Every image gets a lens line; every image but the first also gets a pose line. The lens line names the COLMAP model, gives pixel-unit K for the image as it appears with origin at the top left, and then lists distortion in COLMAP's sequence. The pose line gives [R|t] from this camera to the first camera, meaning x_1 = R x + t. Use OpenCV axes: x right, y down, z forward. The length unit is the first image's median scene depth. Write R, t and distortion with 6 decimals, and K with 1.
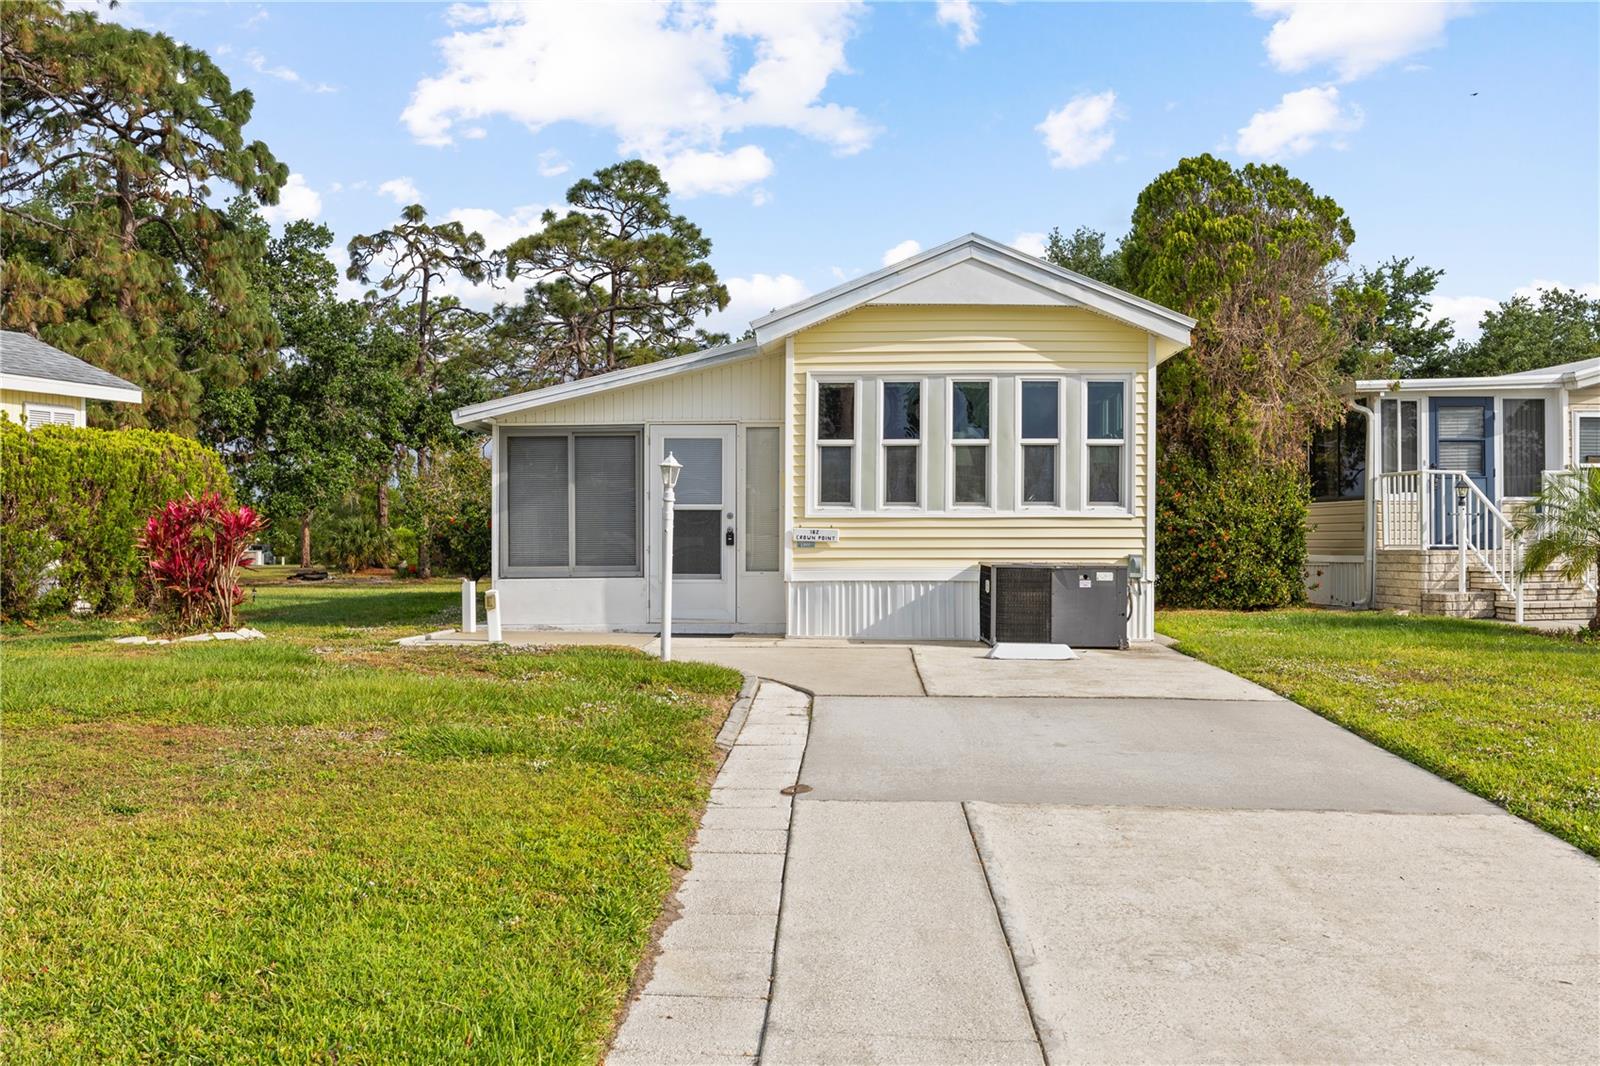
lens RADIAL K [[1537.3, 0, 800.0], [0, 1537.3, 533.0], [0, 0, 1]] dist [0.007232, -0.001640]
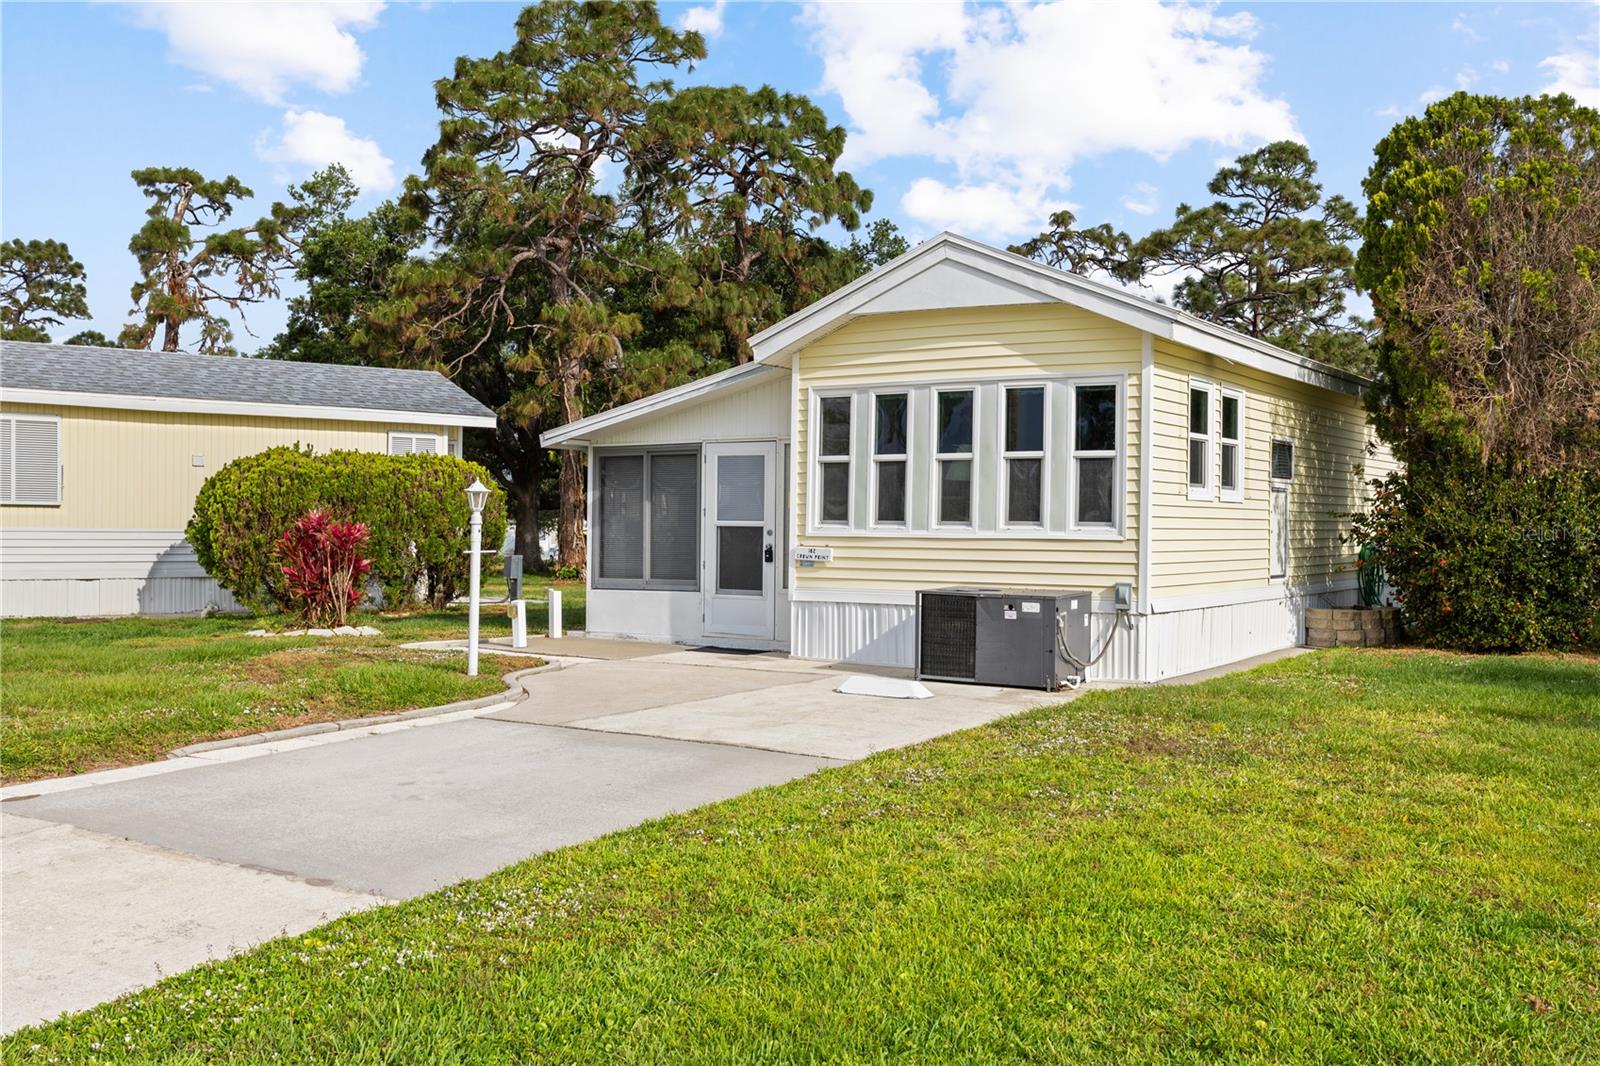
lens RADIAL K [[1541.9, 0, 799.4], [0, 1541.9, 513.6], [0, 0, 1]] dist [-0.002512, -0.002846]
pose [[0.860036, 0.003625, -0.510221, 0.499451], [-0.008721, 0.999933, -0.007596, -0.016694], [0.510160, 0.010982, 0.860010, 0.153870]]
